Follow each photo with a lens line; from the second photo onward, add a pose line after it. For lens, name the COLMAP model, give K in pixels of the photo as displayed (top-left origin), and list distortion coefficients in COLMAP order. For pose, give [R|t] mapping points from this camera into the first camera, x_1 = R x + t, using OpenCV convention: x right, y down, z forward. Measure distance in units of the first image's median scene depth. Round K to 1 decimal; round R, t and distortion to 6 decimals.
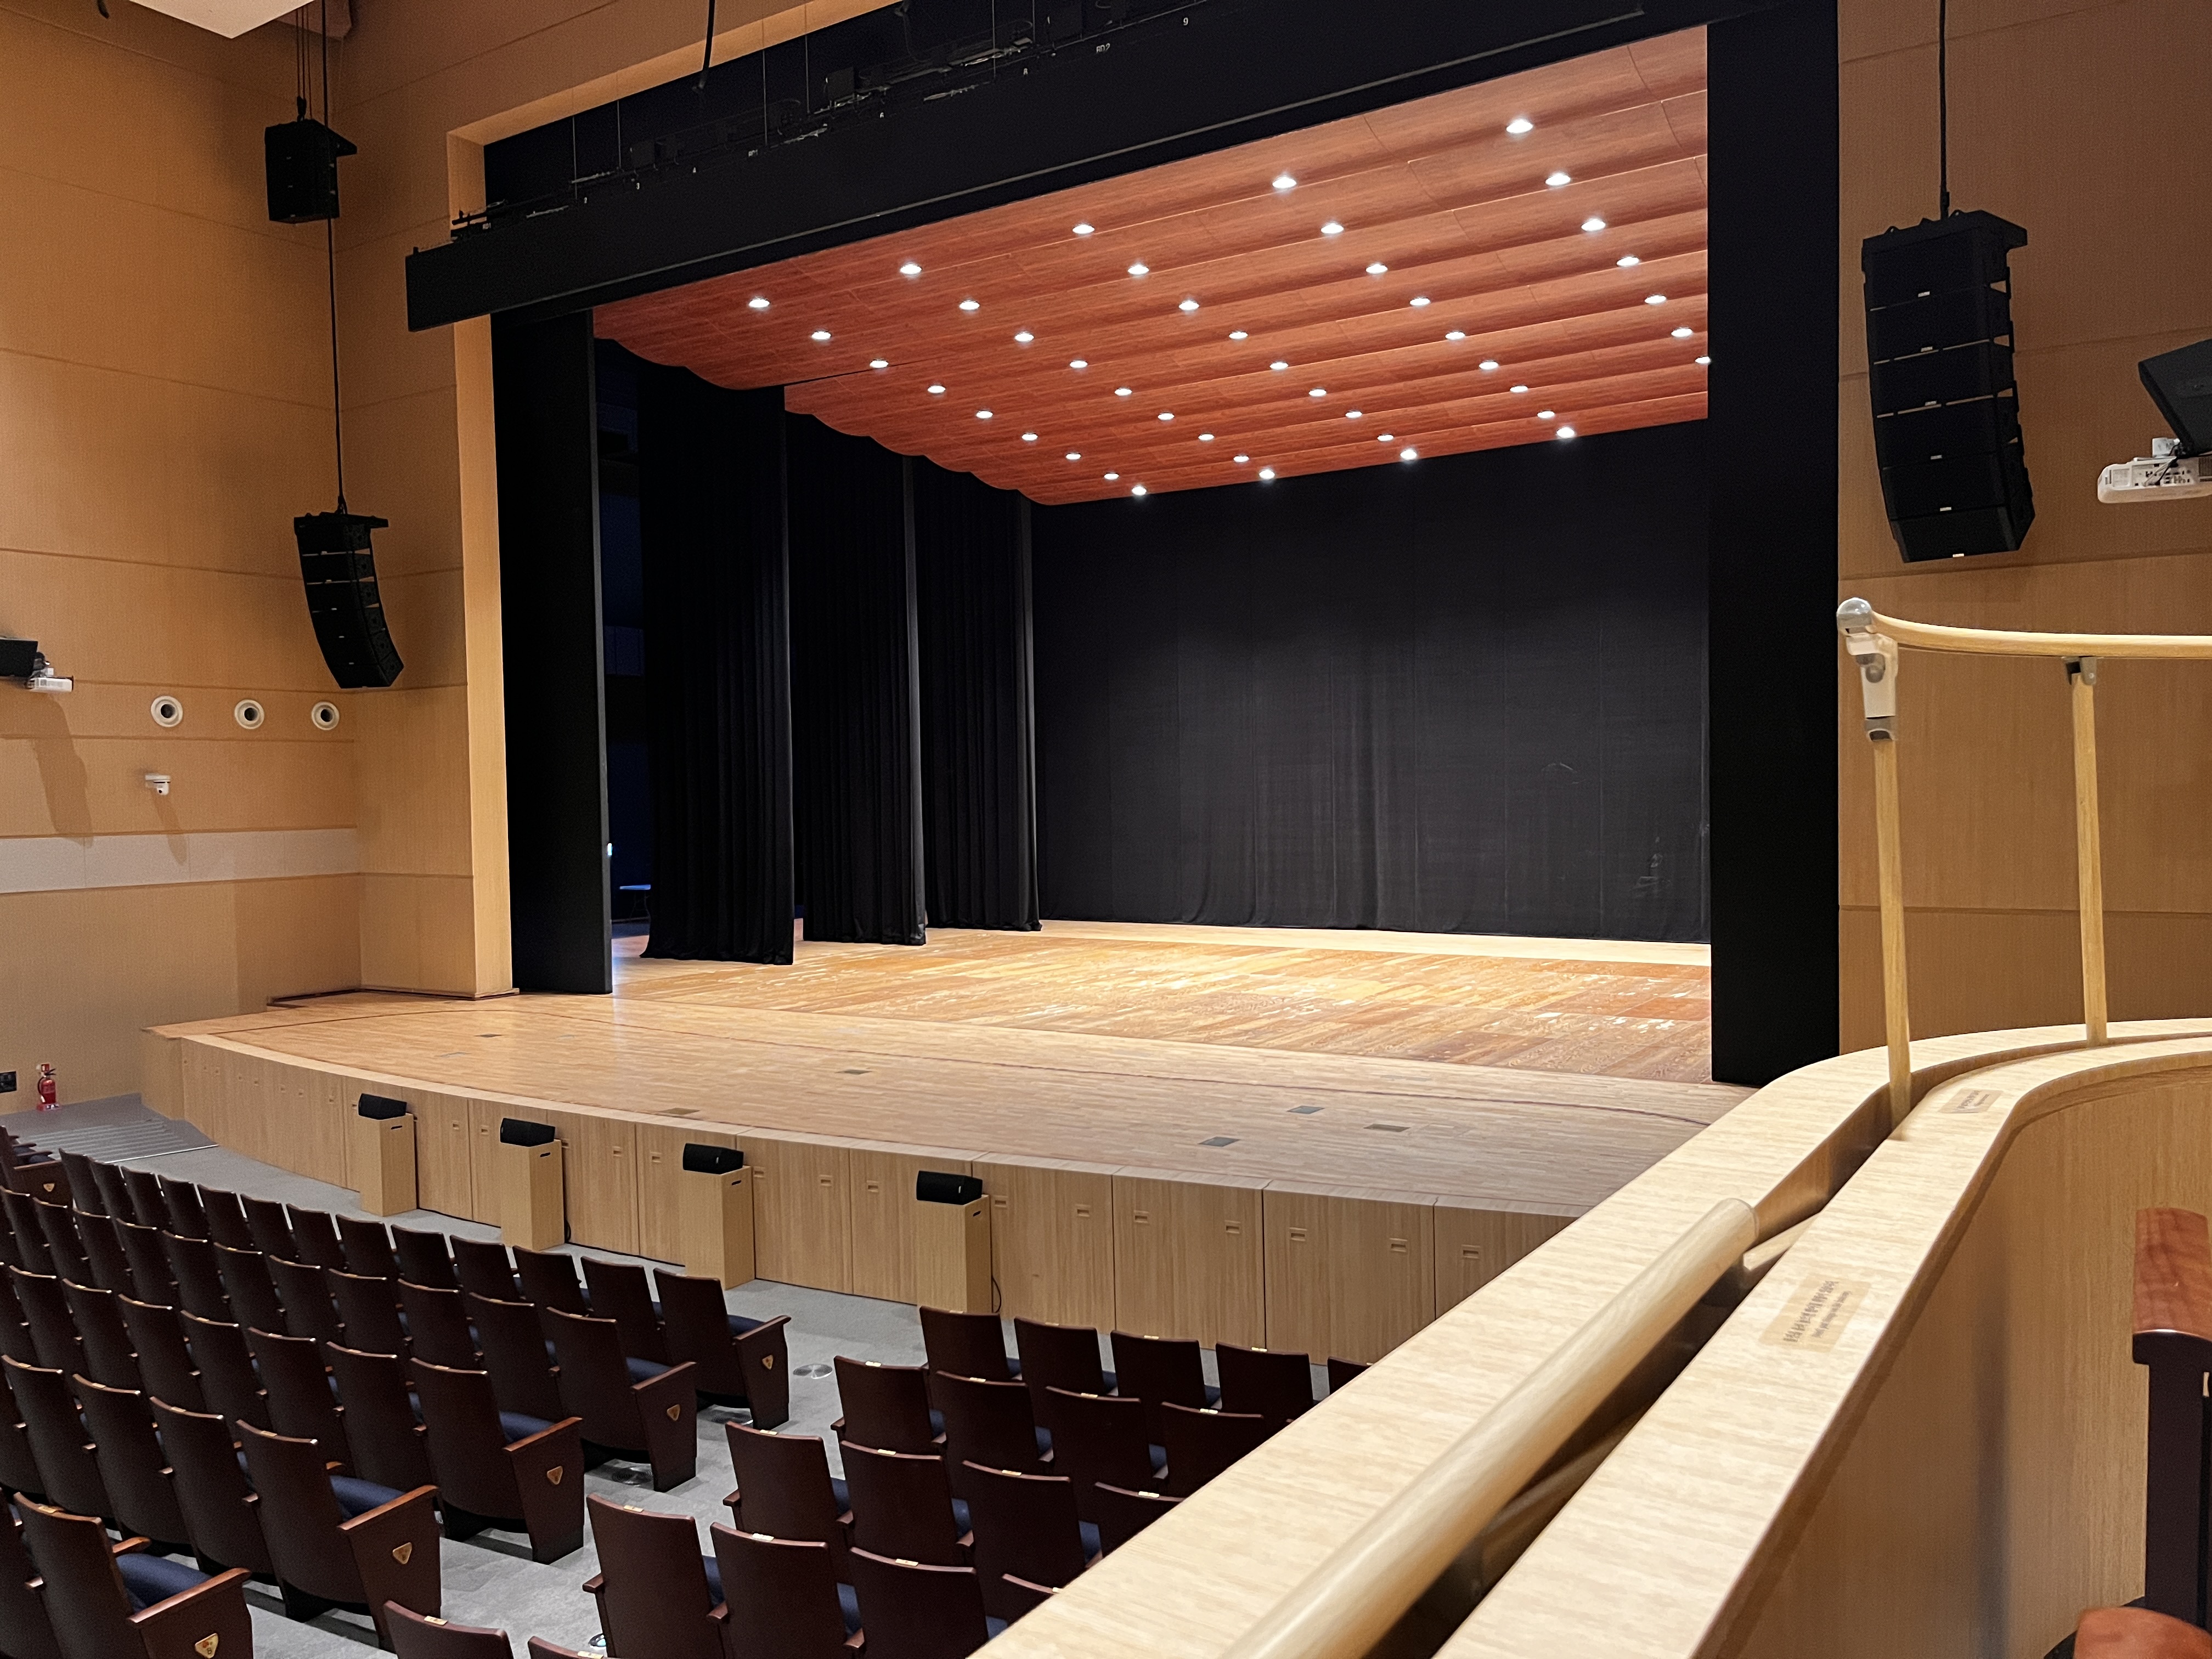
lens RADIAL K [[1676.8, 0, 1117.9], [0, 1676.8, 847.3], [0, 0, 1]] dist [0.053684, -0.079305]
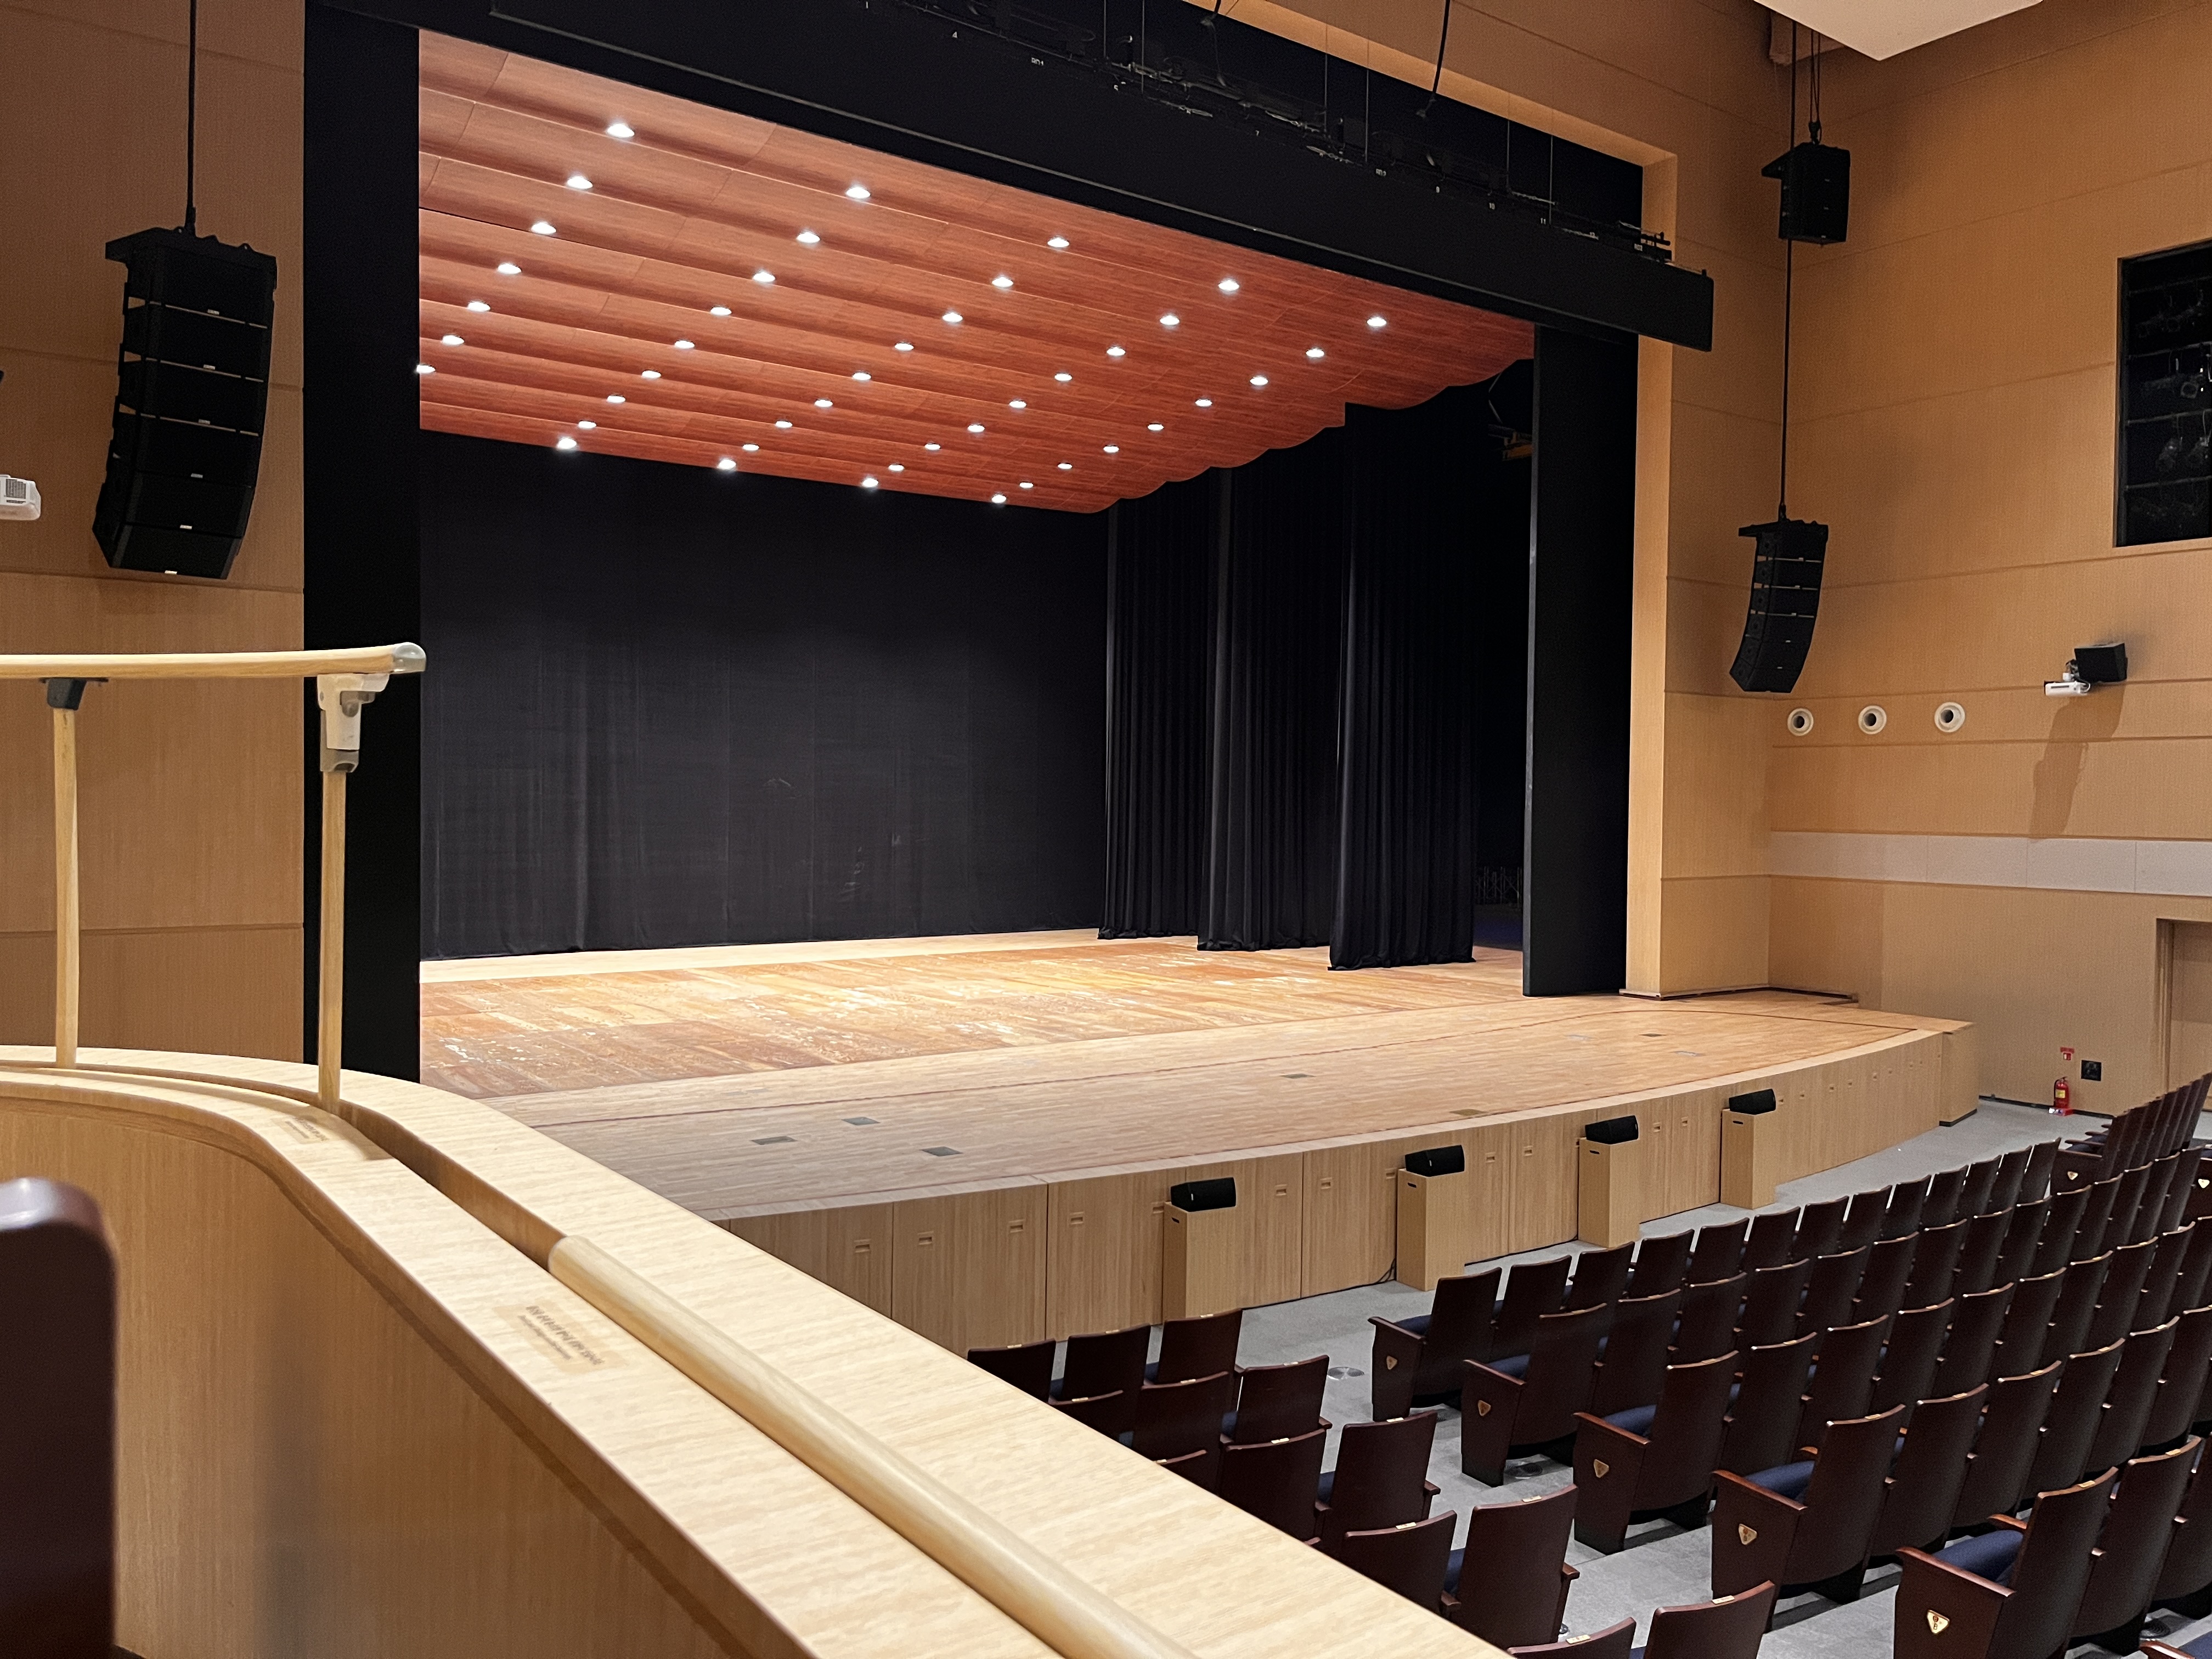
lens RADIAL K [[1676.8, 0, 1110.5], [0, 1676.8, 837.8], [0, 0, 1]] dist [0.053684, -0.079305]
pose [[0.357279, -0.001347, 0.933997, -0.776983], [0.016480, 0.999852, -0.004862, -0.004578], [-0.933852, 0.017129, 0.357248, 0.504589]]
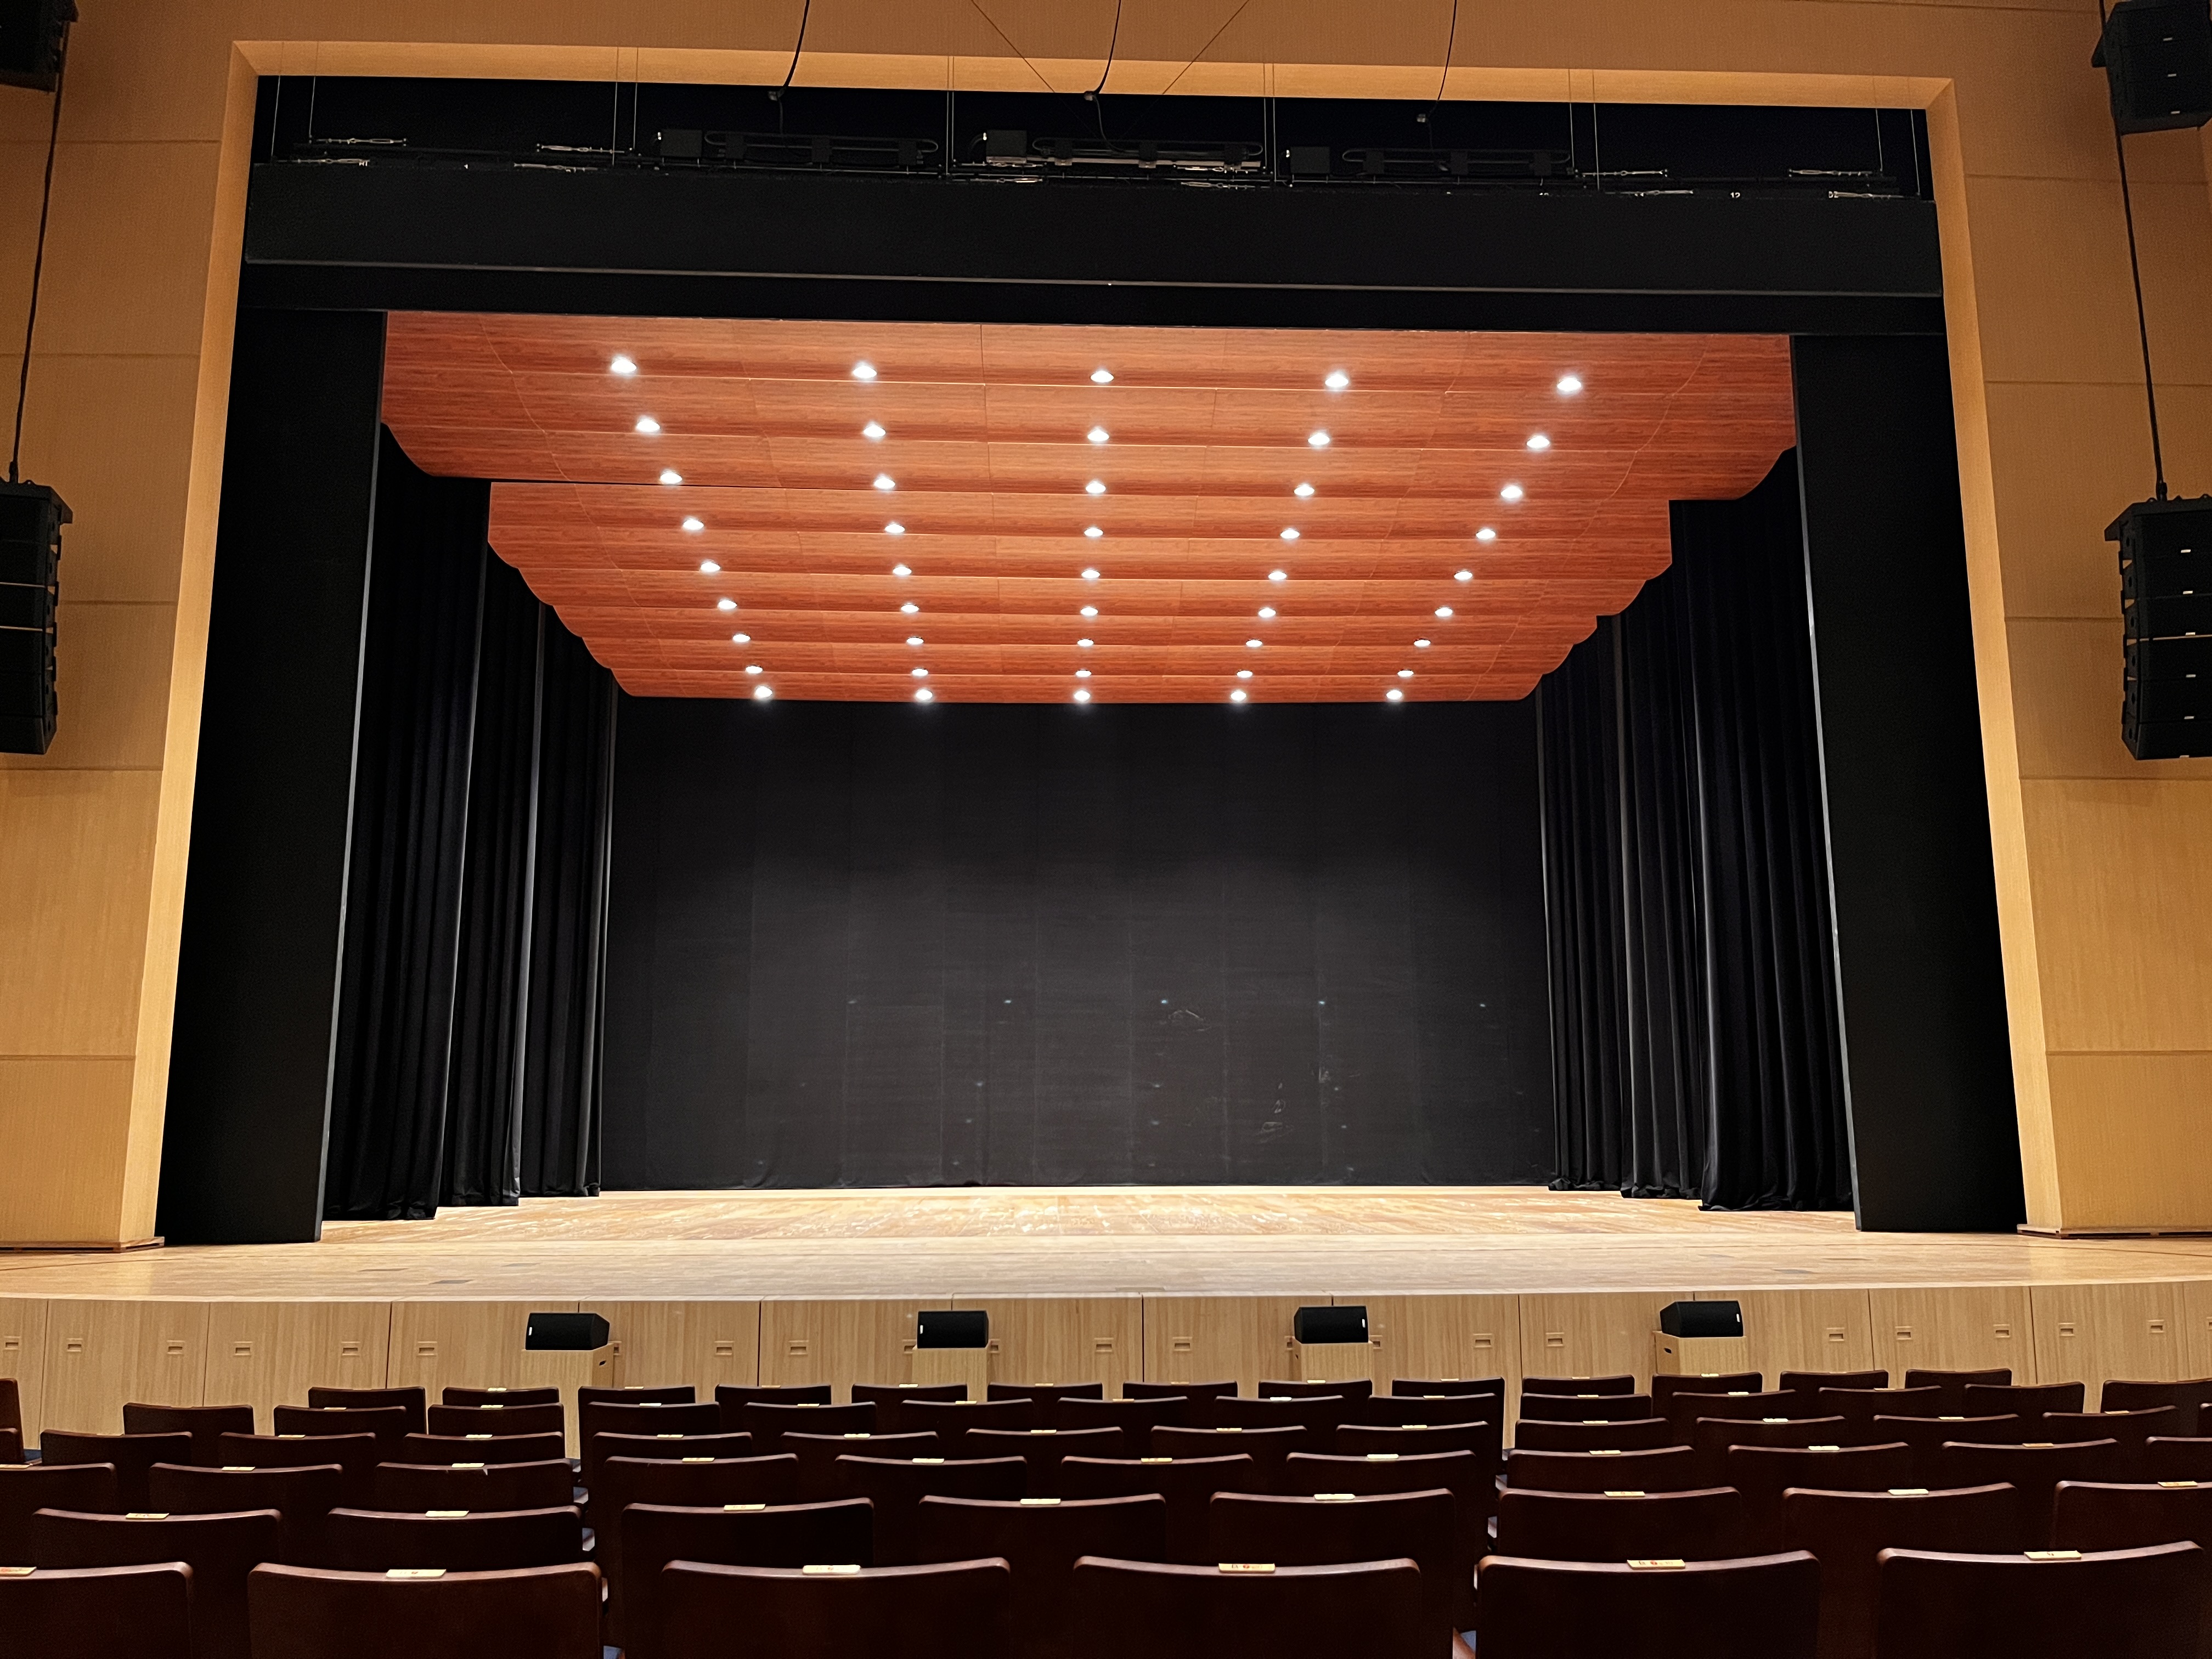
lens RADIAL K [[1676.8, 0, 1120.6], [0, 1676.8, 849.1], [0, 0, 1]] dist [0.053684, -0.079305]
pose [[0.814654, 0.109008, 0.569610, -0.428109], [0.010445, 0.979259, -0.202342, 0.070649], [-0.579853, 0.170788, 0.796619, 0.231276]]
